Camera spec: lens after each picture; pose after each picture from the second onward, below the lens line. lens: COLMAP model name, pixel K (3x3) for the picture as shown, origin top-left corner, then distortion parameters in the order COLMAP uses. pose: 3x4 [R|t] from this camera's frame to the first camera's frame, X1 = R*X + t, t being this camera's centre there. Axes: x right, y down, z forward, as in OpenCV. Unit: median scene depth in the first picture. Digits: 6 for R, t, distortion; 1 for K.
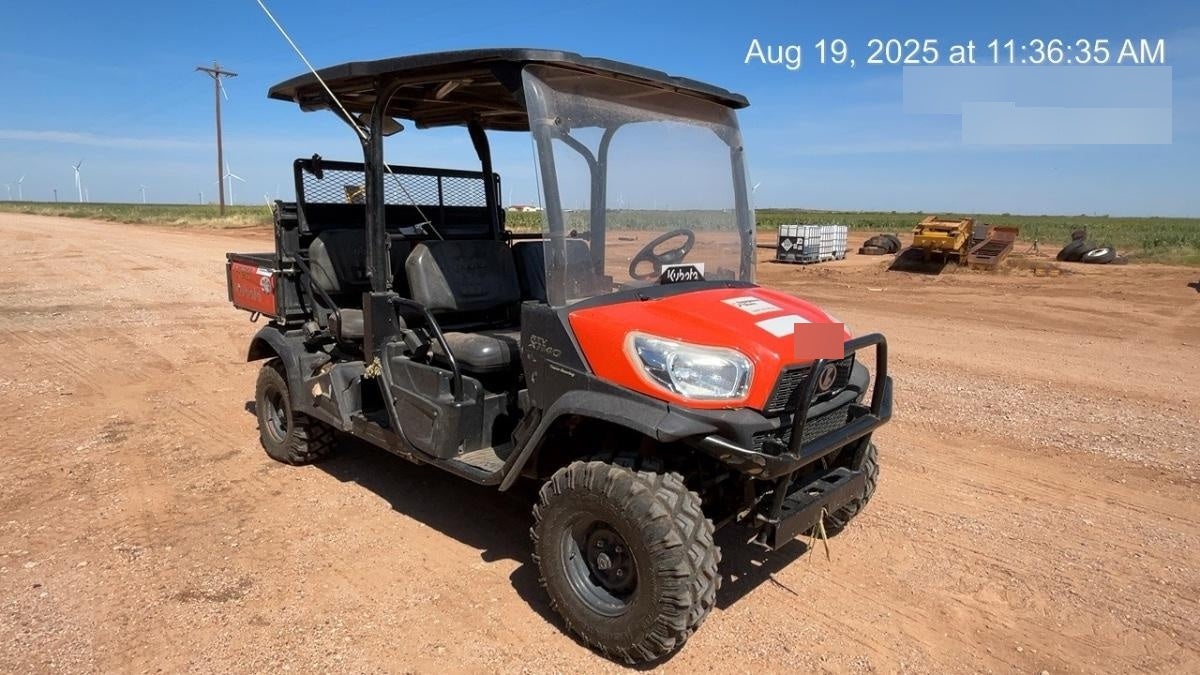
lens RADIAL K [[704.9, 0, 597.6], [0, 704.9, 329.2], [0, 0, 1]] dist [0.001118, 0.000387]
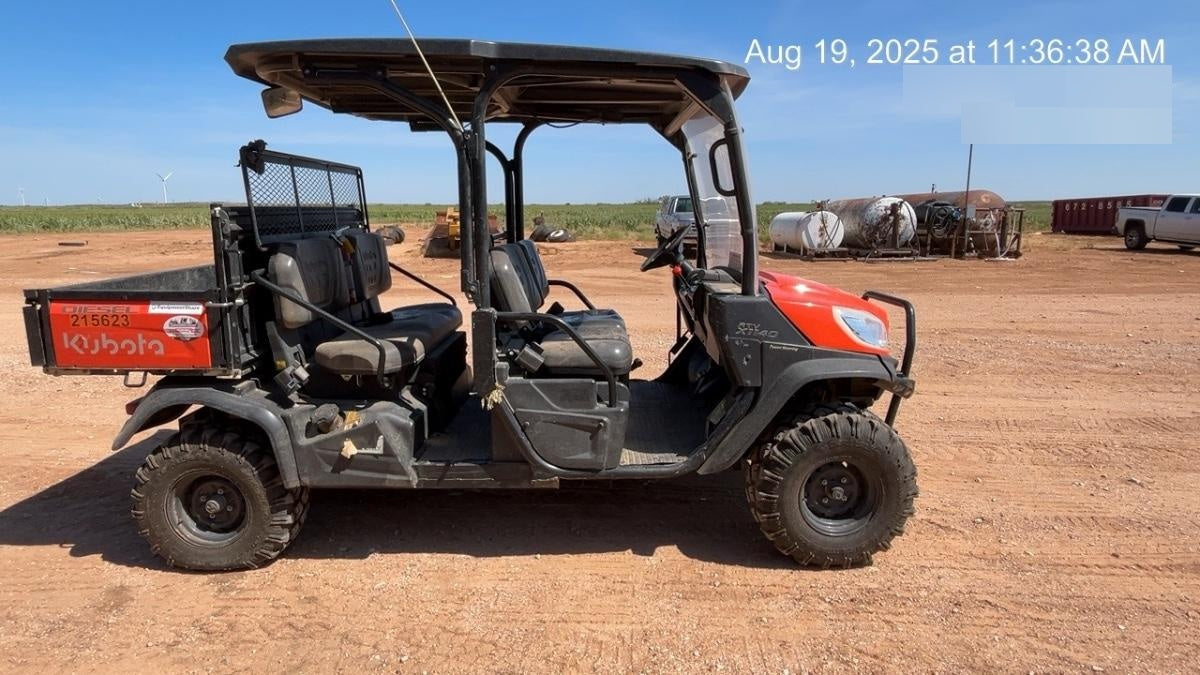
lens RADIAL K [[706.5, 0, 600.0], [0, 706.5, 337.5], [0, 0, 1]] dist [0.001009, -0.000194]
pose [[0.717398, -0.145477, 0.681306, -0.678330], [0.129918, 0.988735, 0.074321, -0.053592], [-0.684443, 0.035196, 0.728216, 0.232644]]
